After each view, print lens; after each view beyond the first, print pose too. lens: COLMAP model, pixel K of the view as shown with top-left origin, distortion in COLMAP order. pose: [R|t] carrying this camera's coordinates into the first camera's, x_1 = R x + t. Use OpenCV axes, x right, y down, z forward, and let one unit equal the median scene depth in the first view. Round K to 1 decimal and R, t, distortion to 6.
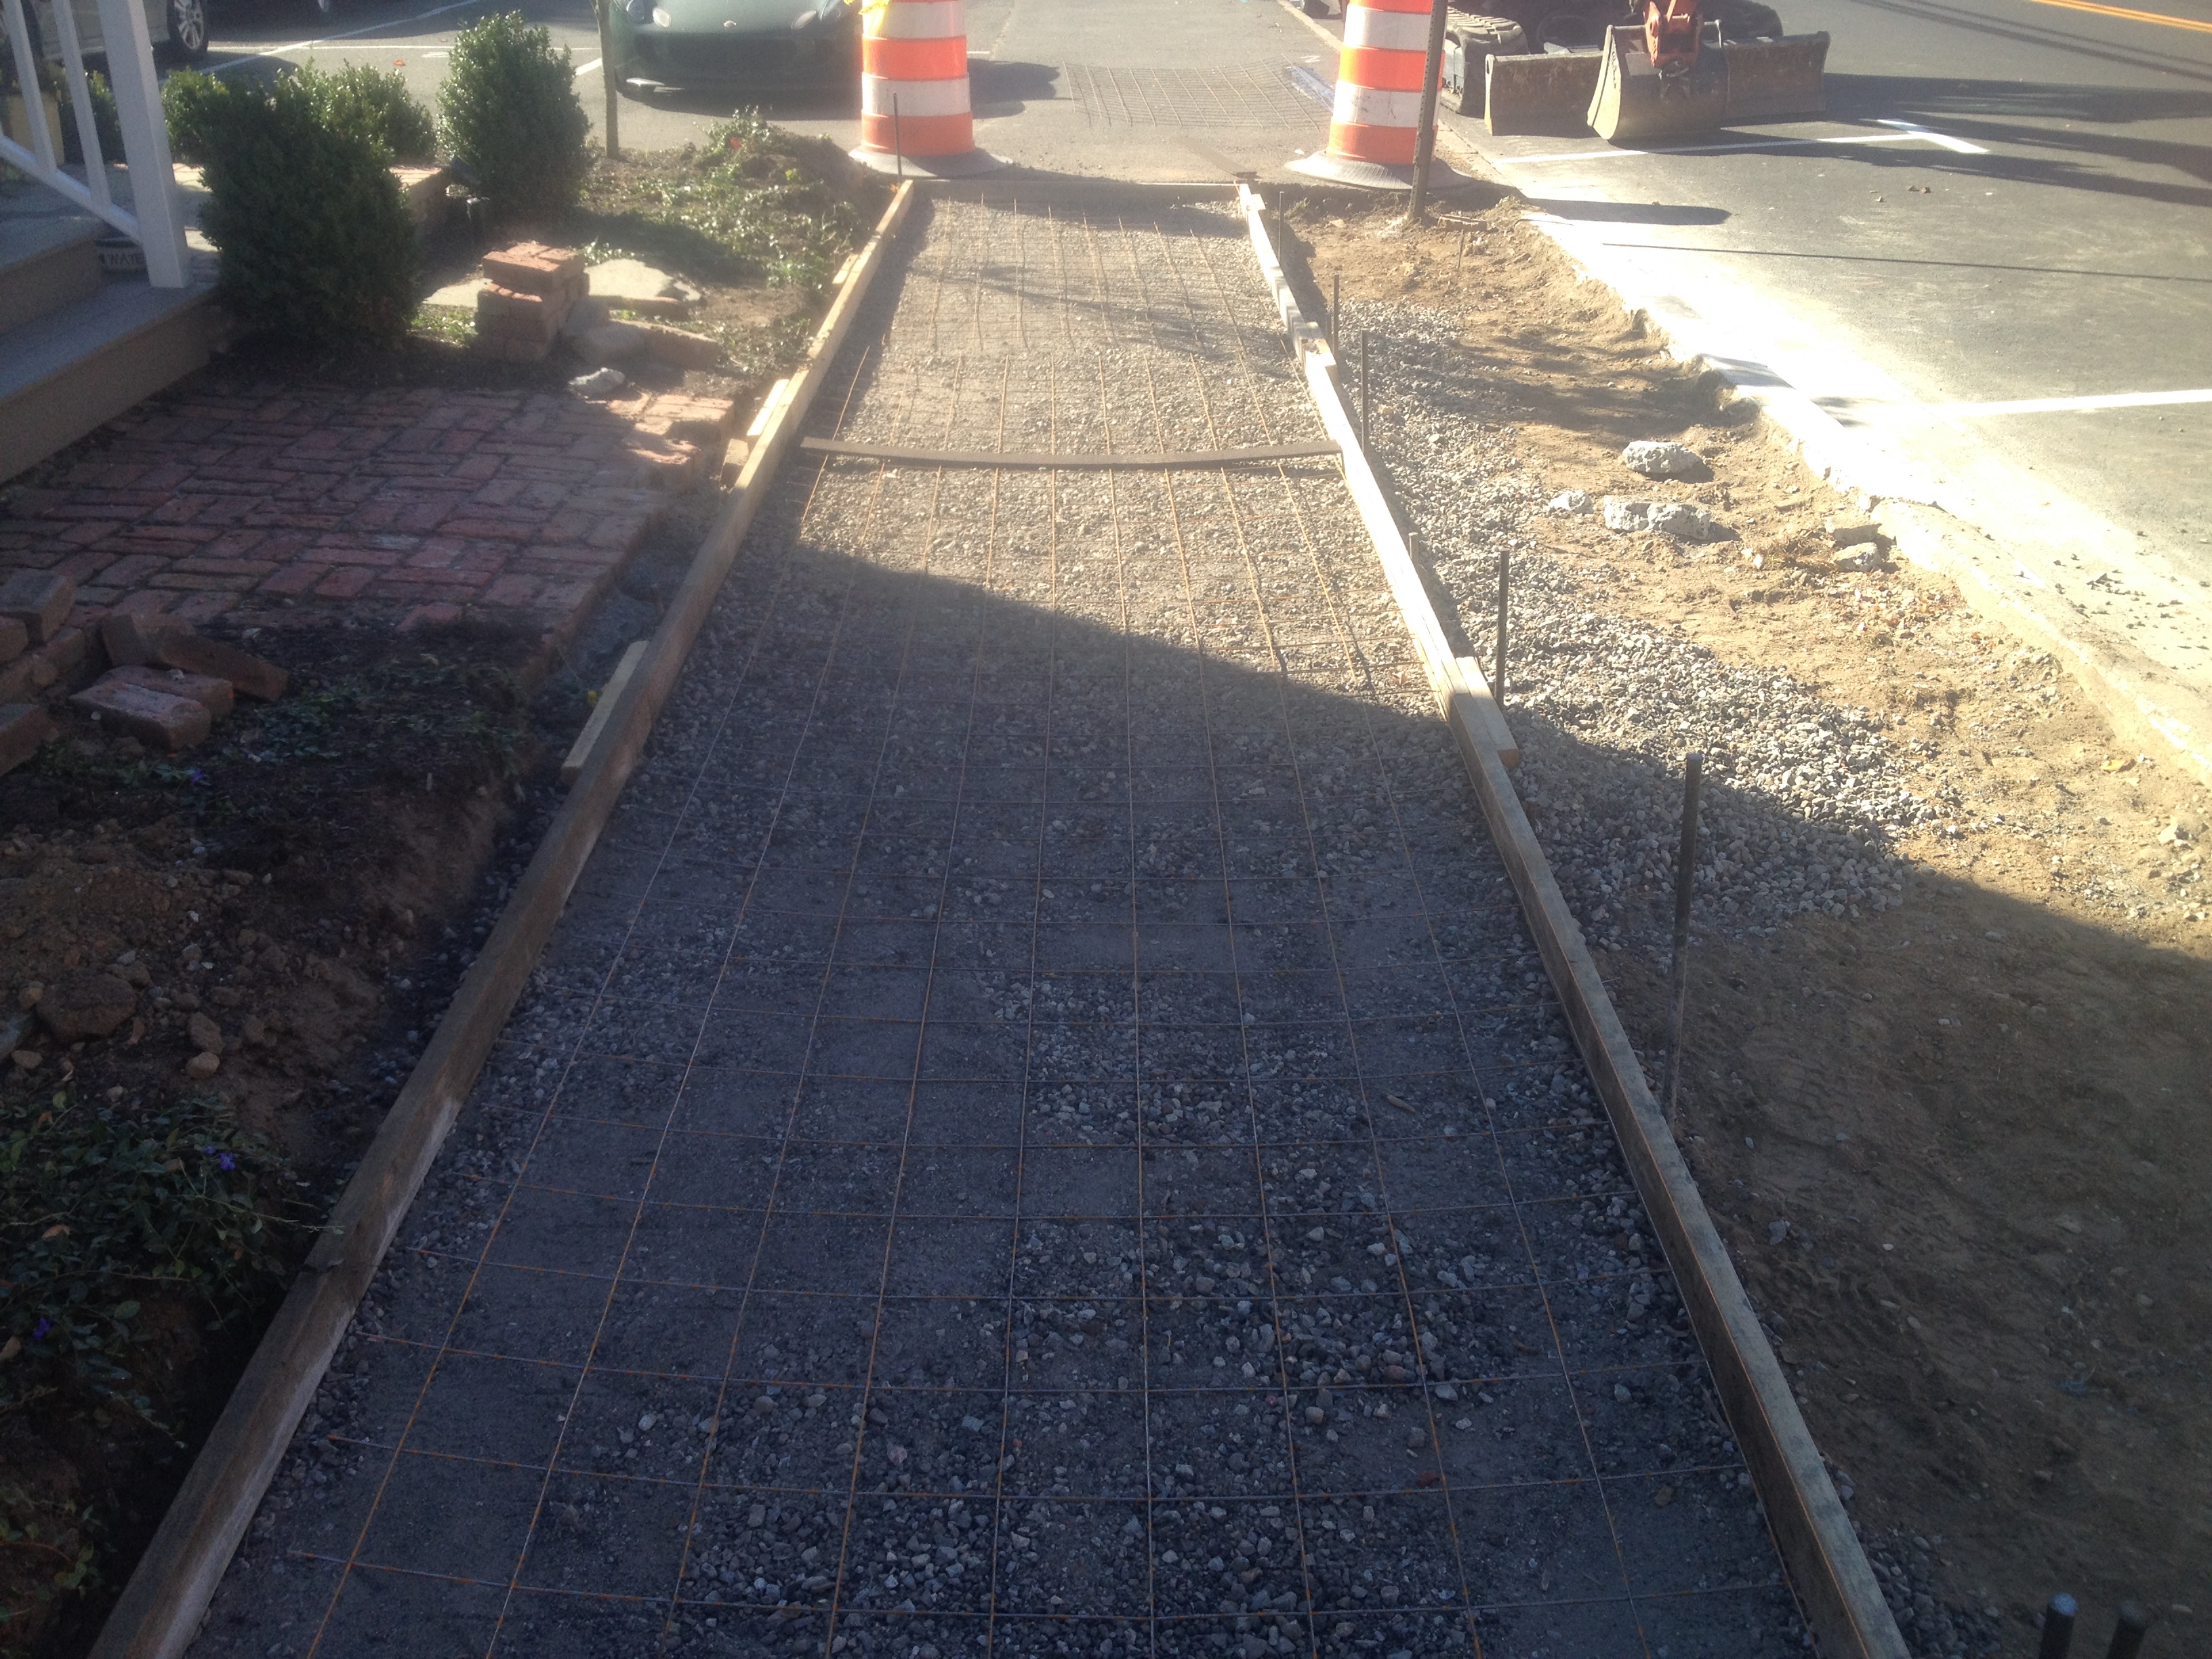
lens RADIAL K [[2224.3, 0, 1105.2], [0, 2224.3, 874.5], [0, 0, 1]] dist [0.199636, -0.564860]
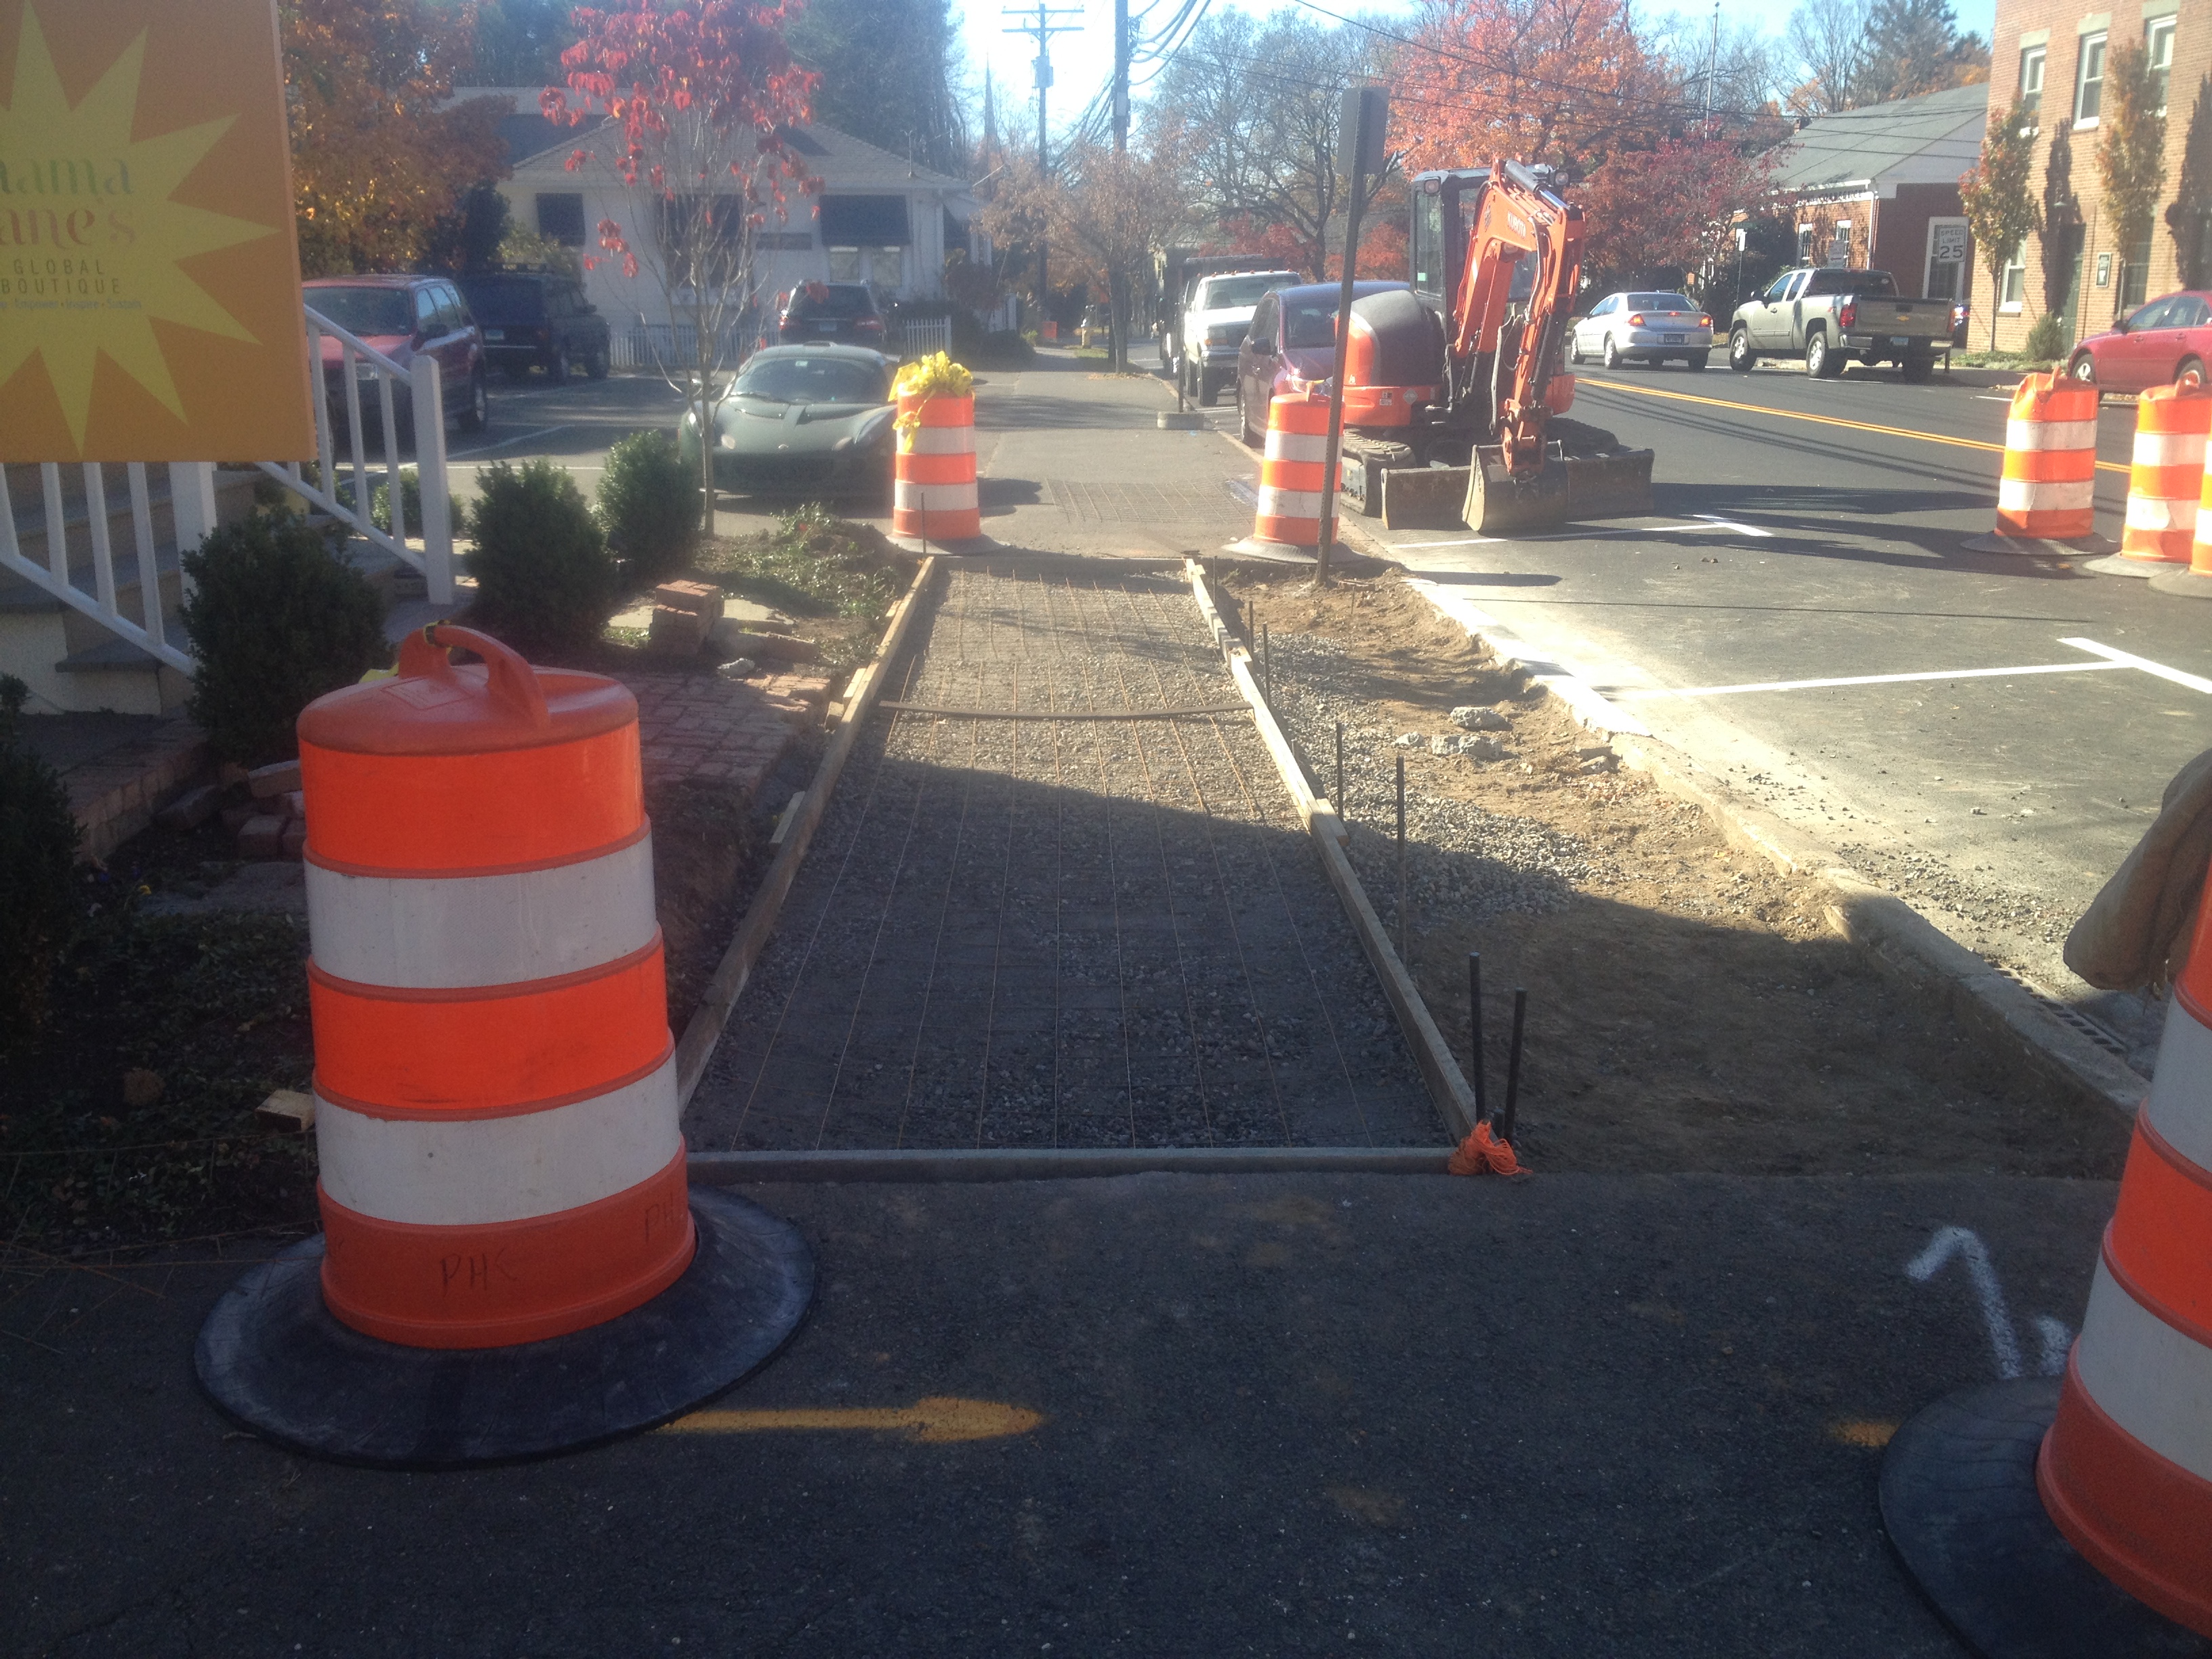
lens RADIAL K [[2118.0, 0, 1109.9], [0, 2118.0, 796.6], [0, 0, 1]] dist [0.145020, -0.304122]
pose [[0.999852, -0.004479, 0.016622, -0.008685], [0.007719, 0.979699, -0.200326, 0.122776], [-0.015387, 0.200425, 0.979588, -0.286208]]
